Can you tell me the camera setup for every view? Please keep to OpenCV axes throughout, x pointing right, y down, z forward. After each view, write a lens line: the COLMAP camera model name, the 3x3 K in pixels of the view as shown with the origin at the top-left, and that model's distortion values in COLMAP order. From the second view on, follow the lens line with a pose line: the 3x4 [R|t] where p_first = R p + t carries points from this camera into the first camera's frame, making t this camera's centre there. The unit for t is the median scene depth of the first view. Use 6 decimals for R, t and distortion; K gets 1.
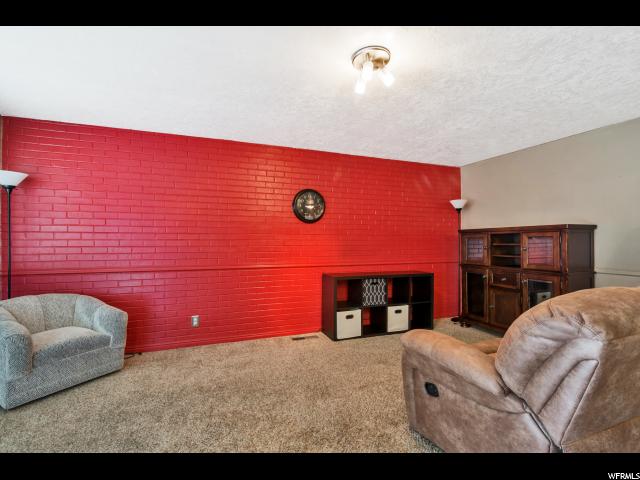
lens RADIAL K [[294.6, 0, 318.4], [0, 294.6, 240.4], [0, 0, 1]] dist [-0.009284, 0.000693]
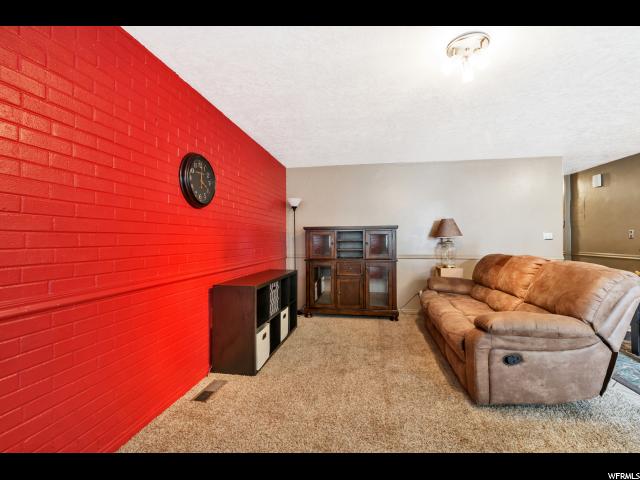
lens RADIAL K [[294.6, 0, 319.4], [0, 294.6, 239.0], [0, 0, 1]] dist [-0.009284, 0.000693]
pose [[0.514050, -0.003815, 0.857752, -0.454274], [0.003205, 0.999992, 0.002527, 0.006961], [-0.857754, 0.001450, 0.514058, 0.468136]]
